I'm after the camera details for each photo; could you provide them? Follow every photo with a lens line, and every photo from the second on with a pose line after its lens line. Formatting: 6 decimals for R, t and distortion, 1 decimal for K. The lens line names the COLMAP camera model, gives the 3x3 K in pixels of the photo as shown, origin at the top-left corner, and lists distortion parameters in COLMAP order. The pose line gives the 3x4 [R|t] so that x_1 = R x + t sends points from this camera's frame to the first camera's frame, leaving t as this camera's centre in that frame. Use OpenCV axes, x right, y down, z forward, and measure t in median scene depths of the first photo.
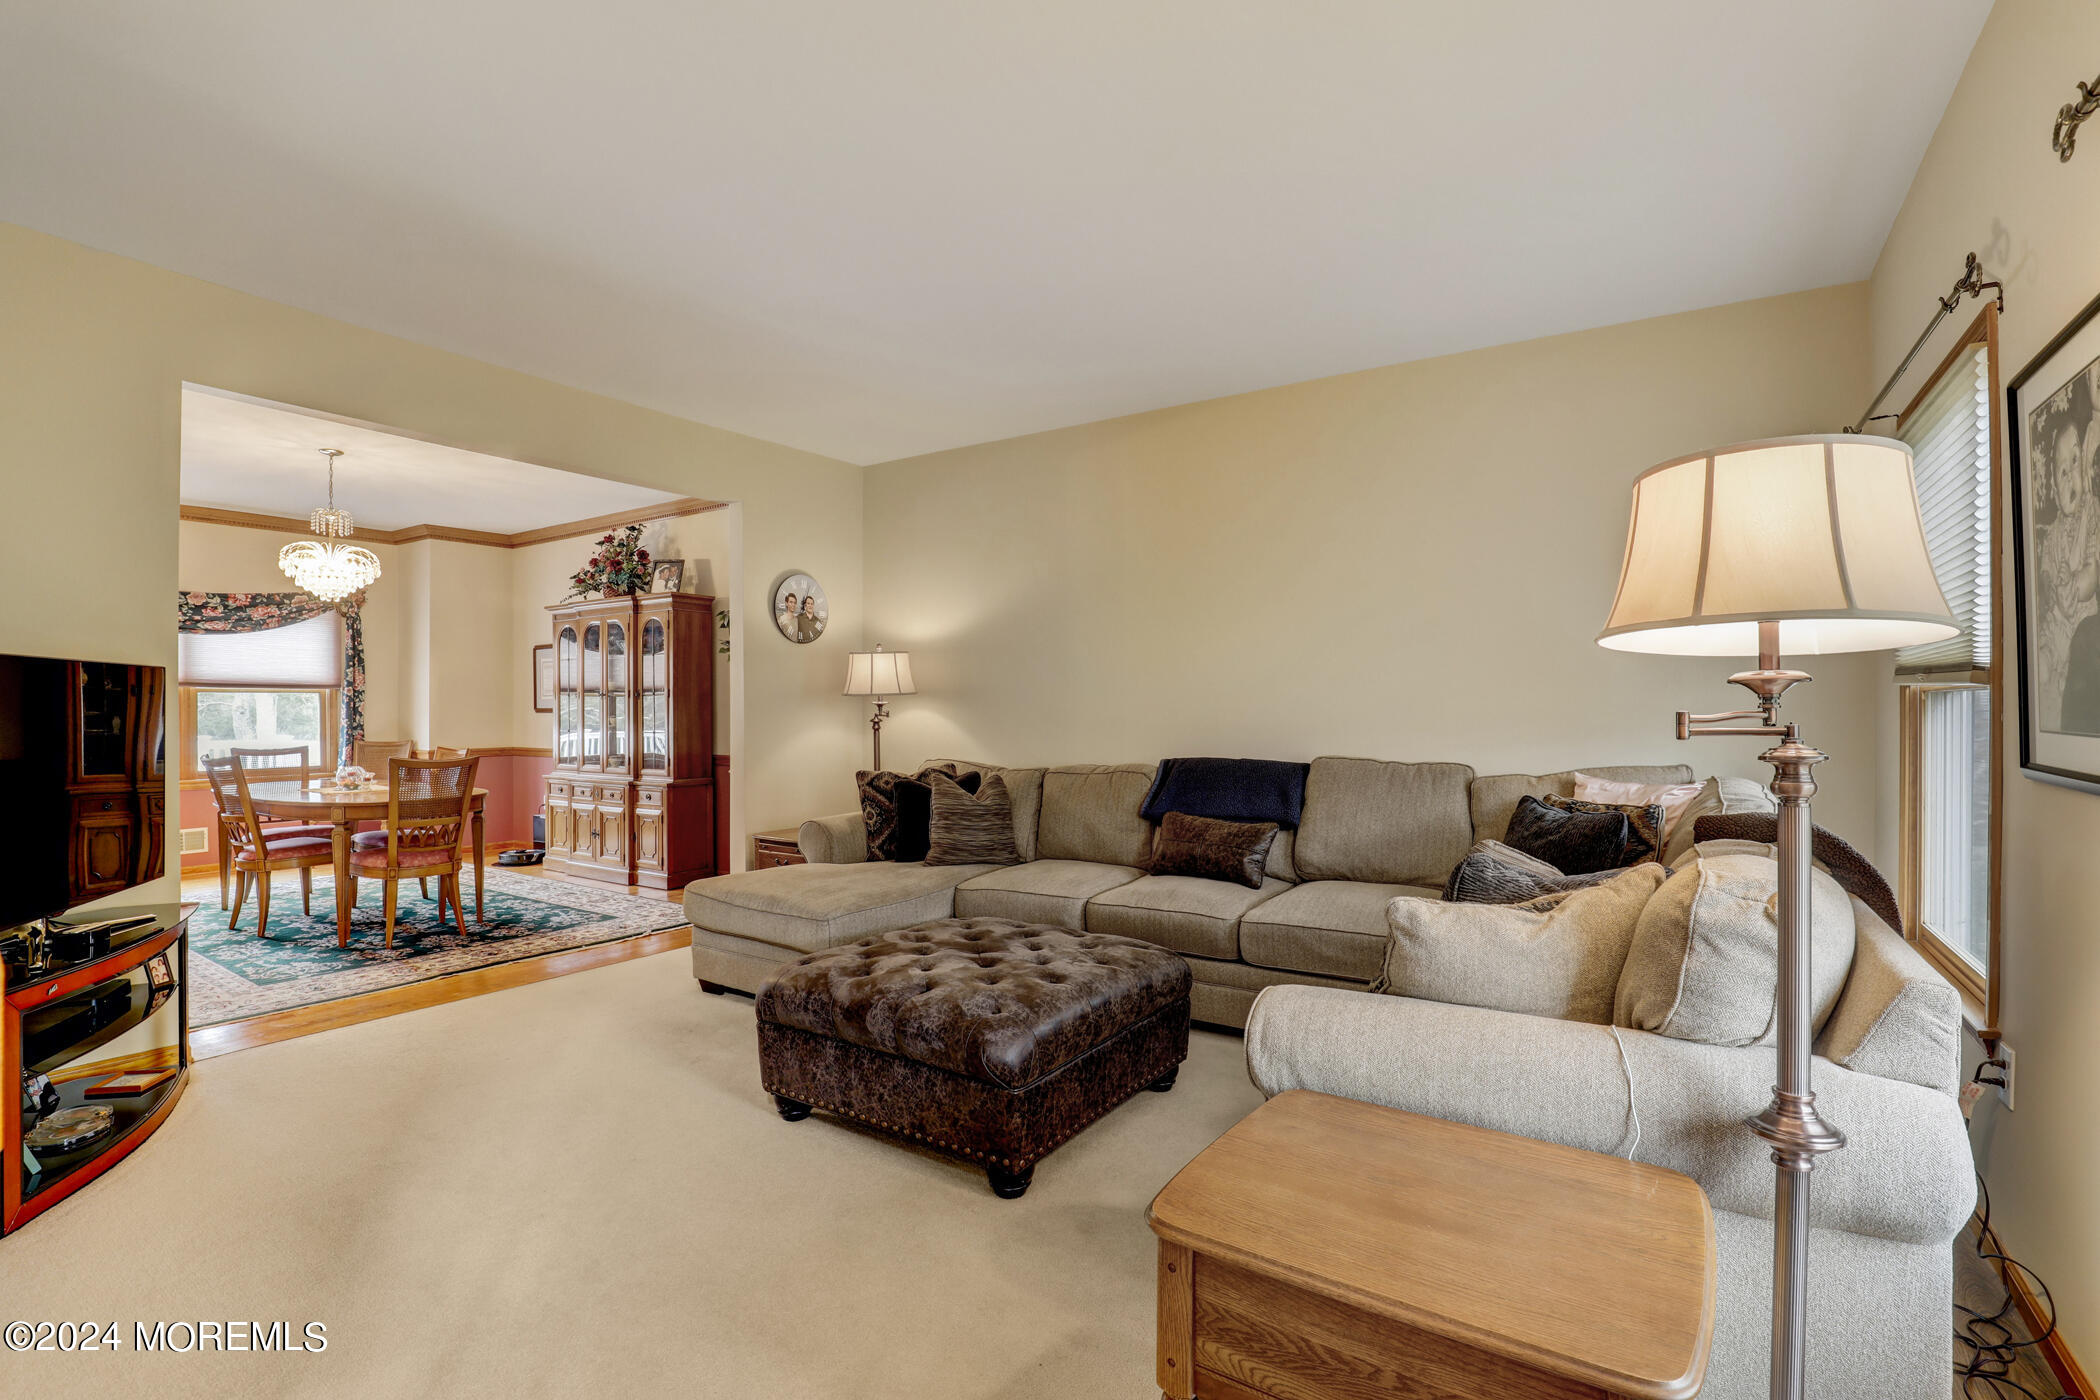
lens RADIAL K [[980.4, 0, 1047.6], [0, 980.4, 704.8], [0, 0, 1]] dist [-0.025086, 0.000087]
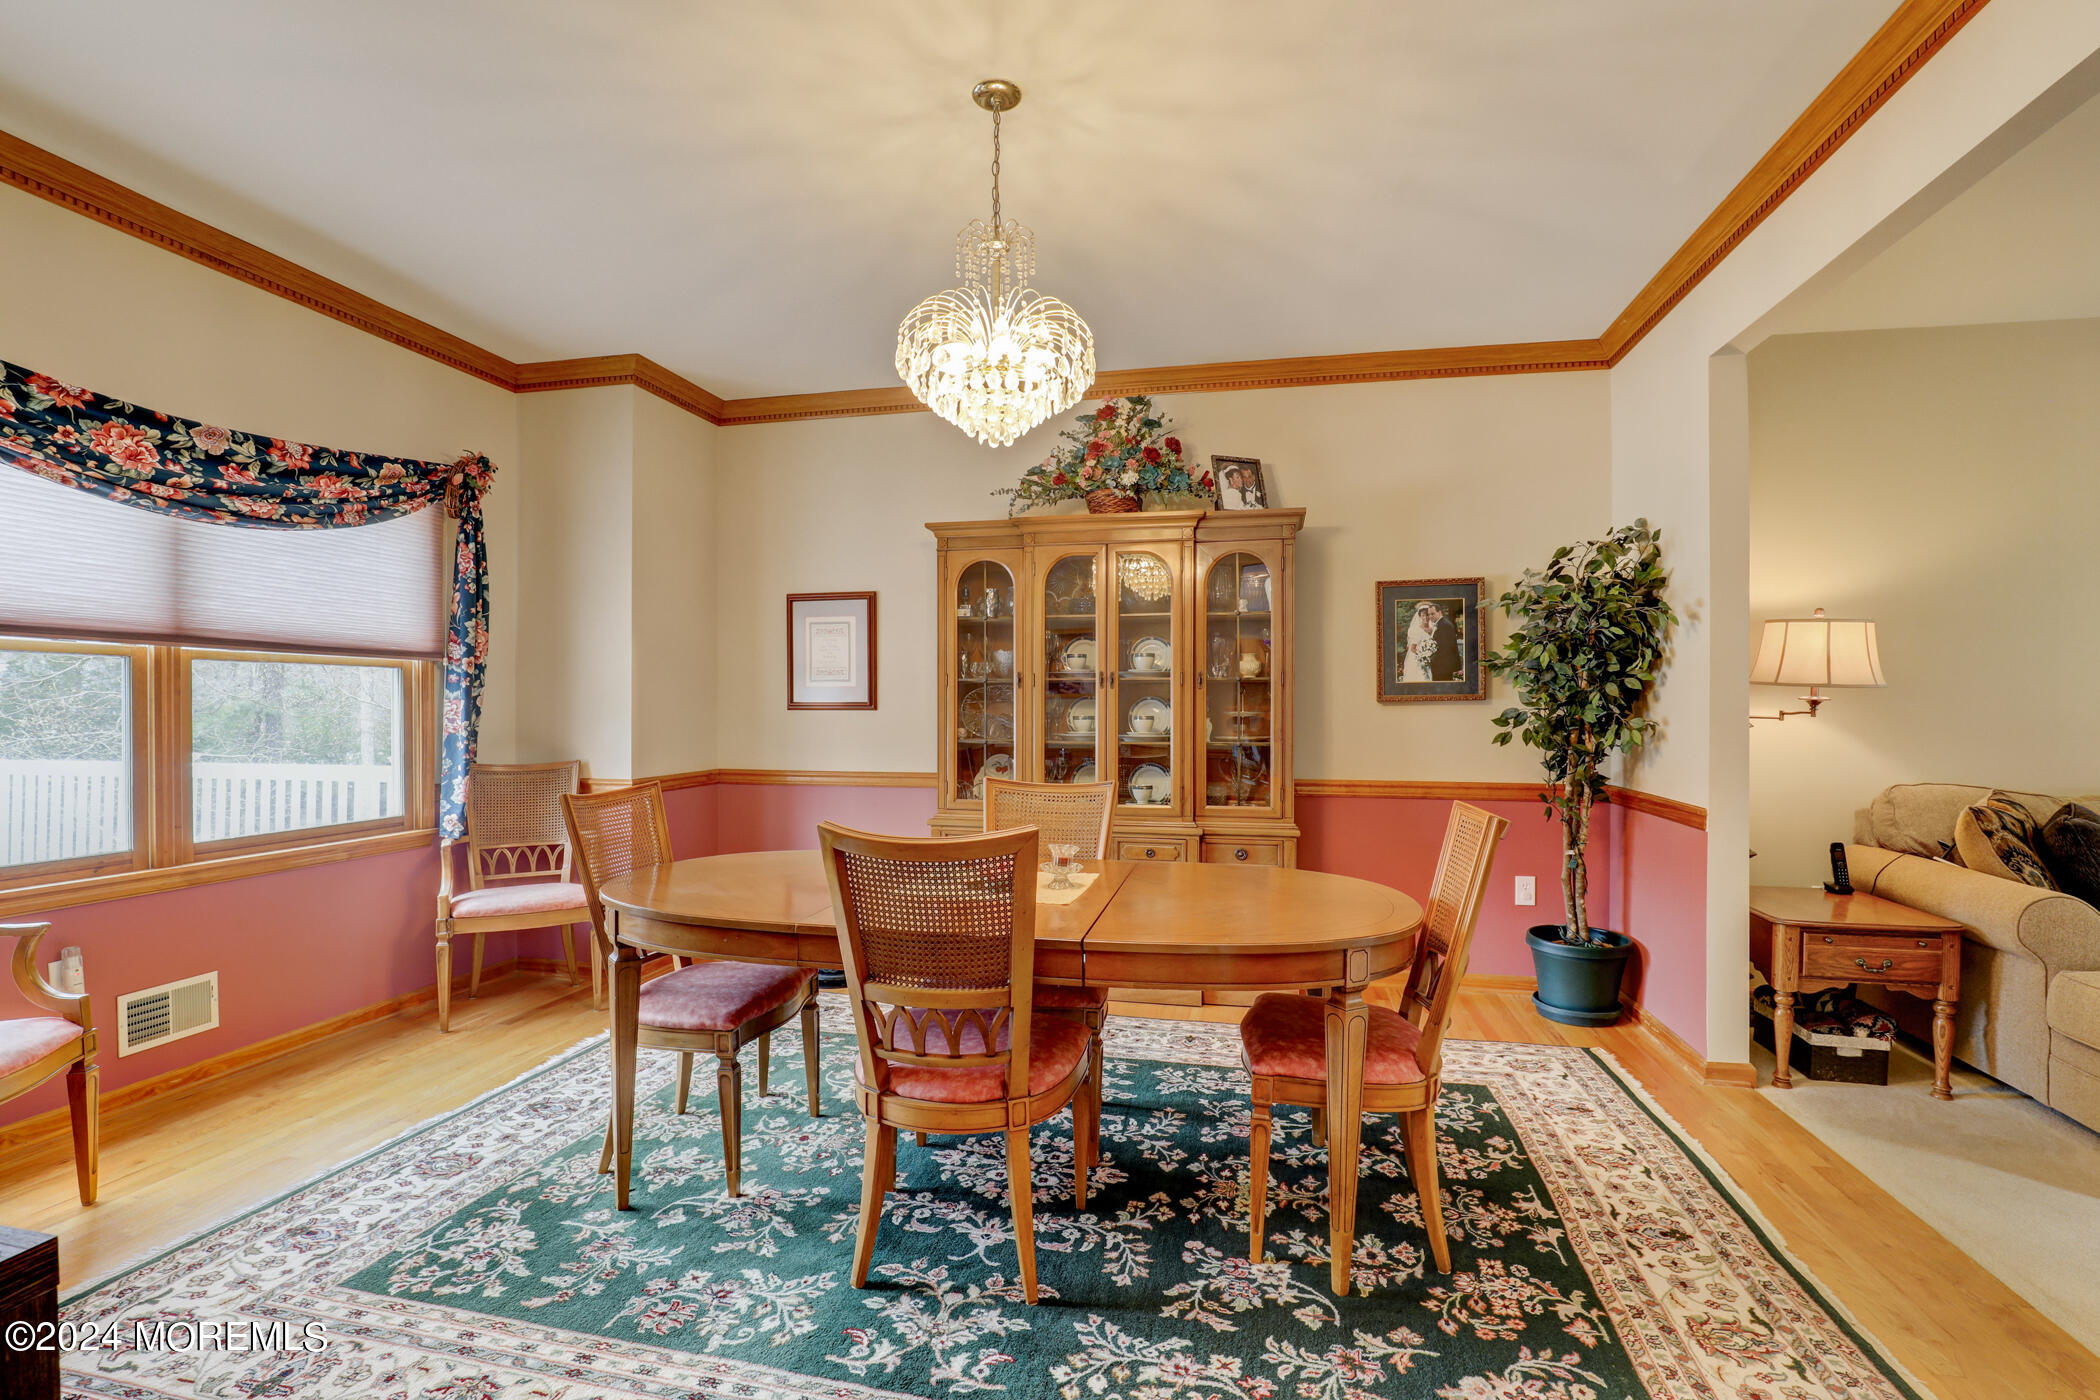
lens RADIAL K [[980.4, 0, 1040.8], [0, 980.4, 705.4], [0, 0, 1]] dist [-0.025086, 0.000087]
pose [[0.928261, 0.005522, 0.371889, -0.697652], [-0.005176, 0.999985, -0.001928, 0.006680], [-0.371894, -0.000135, 0.928275, 0.464197]]
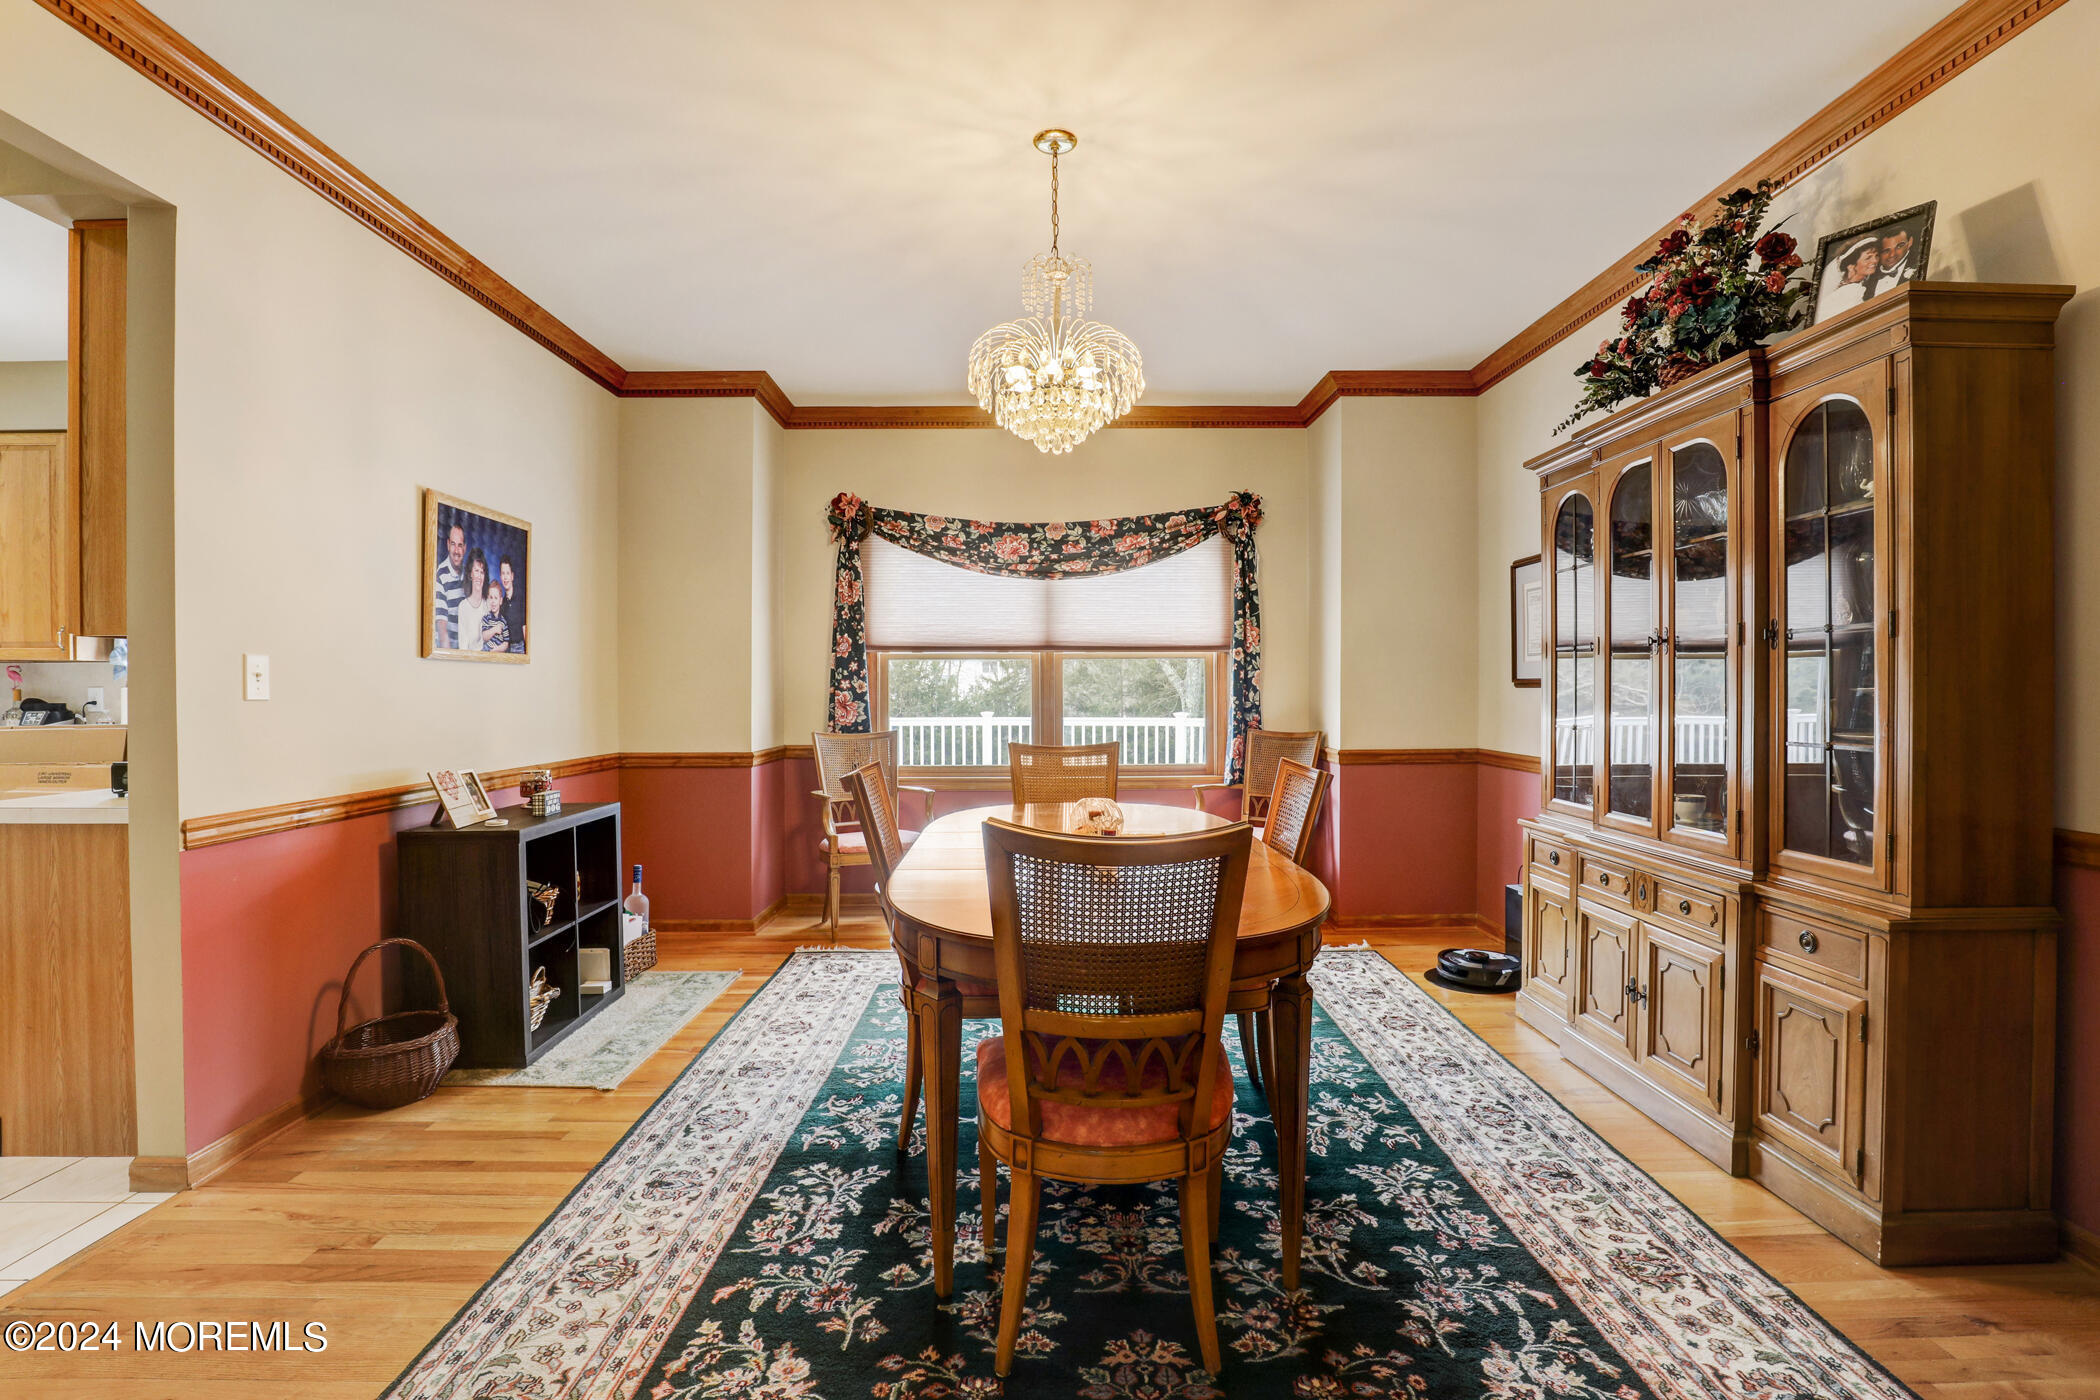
lens RADIAL K [[980.4, 0, 1049.2], [0, 980.4, 698.0], [0, 0, 1]] dist [-0.025086, 0.000087]
pose [[0.567441, 0.010074, -0.823353, -0.268987], [0.002217, 0.999903, 0.013762, 0.006814], [0.823411, -0.009635, 0.567363, 0.566406]]
